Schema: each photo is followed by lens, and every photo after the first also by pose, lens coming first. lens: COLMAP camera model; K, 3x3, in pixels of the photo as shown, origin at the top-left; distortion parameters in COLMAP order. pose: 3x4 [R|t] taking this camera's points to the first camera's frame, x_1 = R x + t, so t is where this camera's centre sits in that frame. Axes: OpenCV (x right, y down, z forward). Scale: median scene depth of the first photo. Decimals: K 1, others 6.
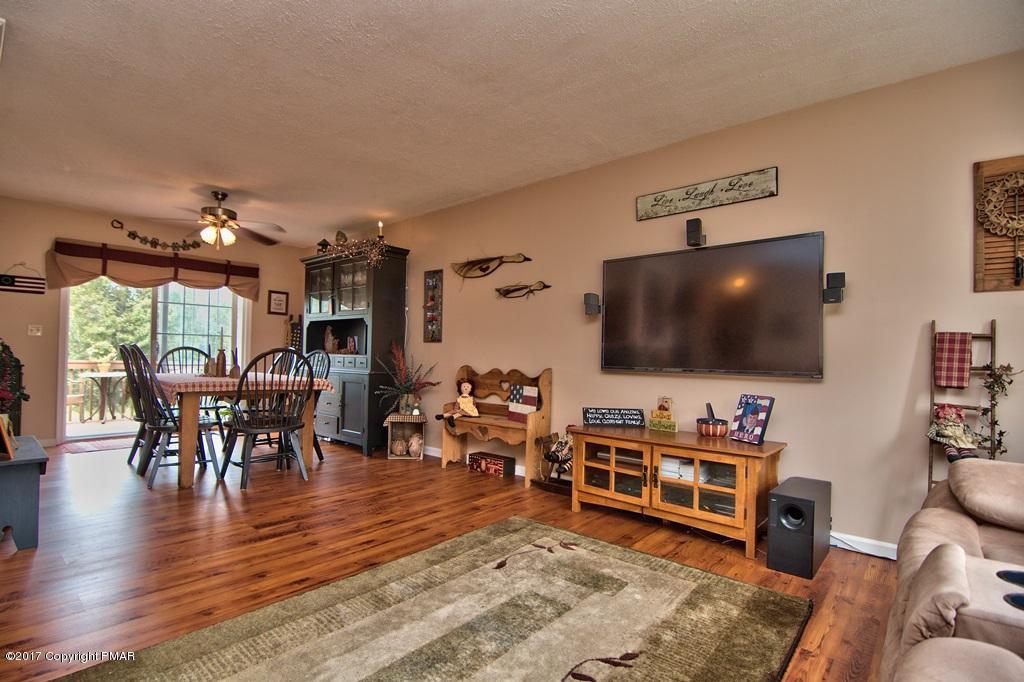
lens RADIAL K [[486.9, 0, 510.5], [0, 486.9, 350.8], [0, 0, 1]] dist [-0.009787, -0.008905]
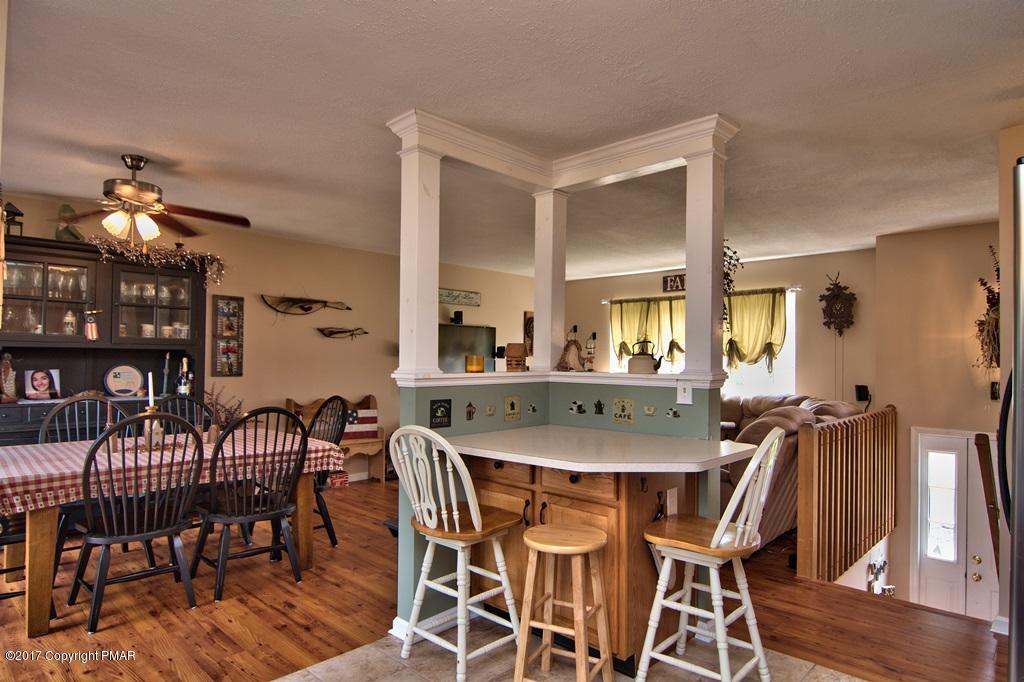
lens RADIAL K [[591.6, 0, 508.9], [0, 591.6, 351.0], [0, 0, 1]] dist [-0.007133, -0.001171]
pose [[0.041572, -0.009247, 0.999093, -1.516229], [-0.023932, 0.999661, 0.010248, -0.108645], [-0.998849, -0.024336, 0.041336, 0.543830]]
